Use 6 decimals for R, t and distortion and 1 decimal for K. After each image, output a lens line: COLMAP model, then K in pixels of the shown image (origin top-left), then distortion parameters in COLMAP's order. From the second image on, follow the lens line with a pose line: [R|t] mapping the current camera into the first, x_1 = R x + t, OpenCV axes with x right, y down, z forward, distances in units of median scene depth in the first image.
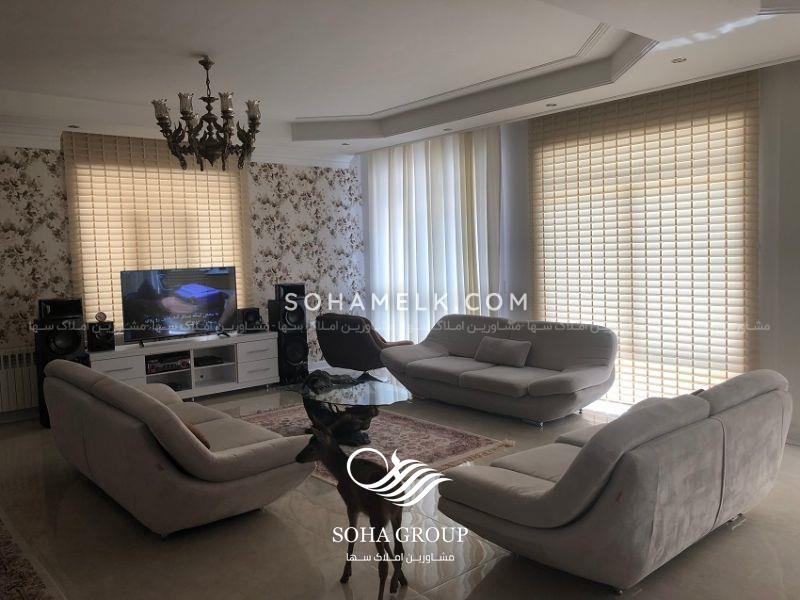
lens RADIAL K [[665.8, 0, 413.3], [0, 665.8, 295.6], [0, 0, 1]] dist [0.038711, -0.032495]
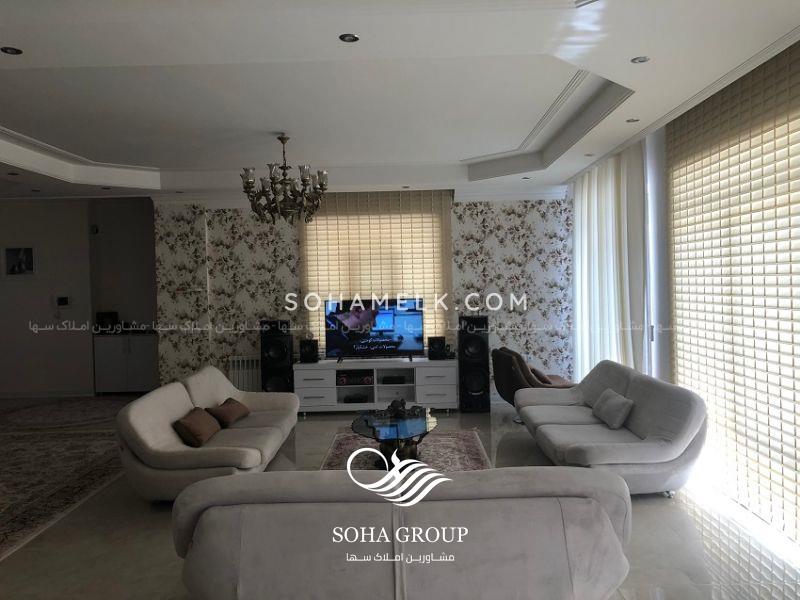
lens RADIAL K [[665.8, 0, 404.7], [0, 665.8, 301.8], [0, 0, 1]] dist [0.038711, -0.032495]
pose [[0.743475, 0.034460, -0.667876, 0.502040], [-0.046715, 0.998908, -0.000463, -0.040207], [0.667130, 0.031544, 0.744273, 0.172979]]
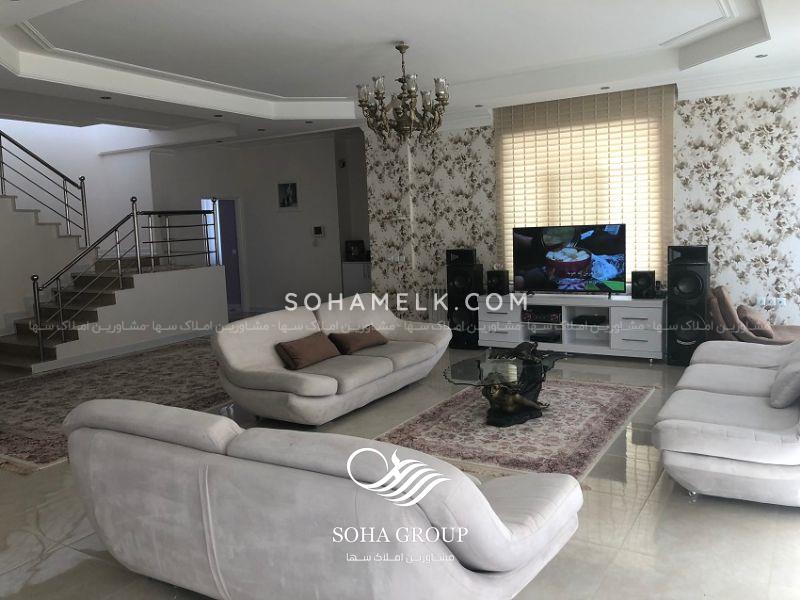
lens RADIAL K [[665.8, 0, 398.0], [0, 665.8, 306.9], [0, 0, 1]] dist [0.038711, -0.032495]
pose [[0.293871, 0.138884, -0.945701, 0.588584], [-0.036802, 0.990298, 0.133998, -0.047792], [0.955136, -0.004574, 0.296131, 0.475266]]
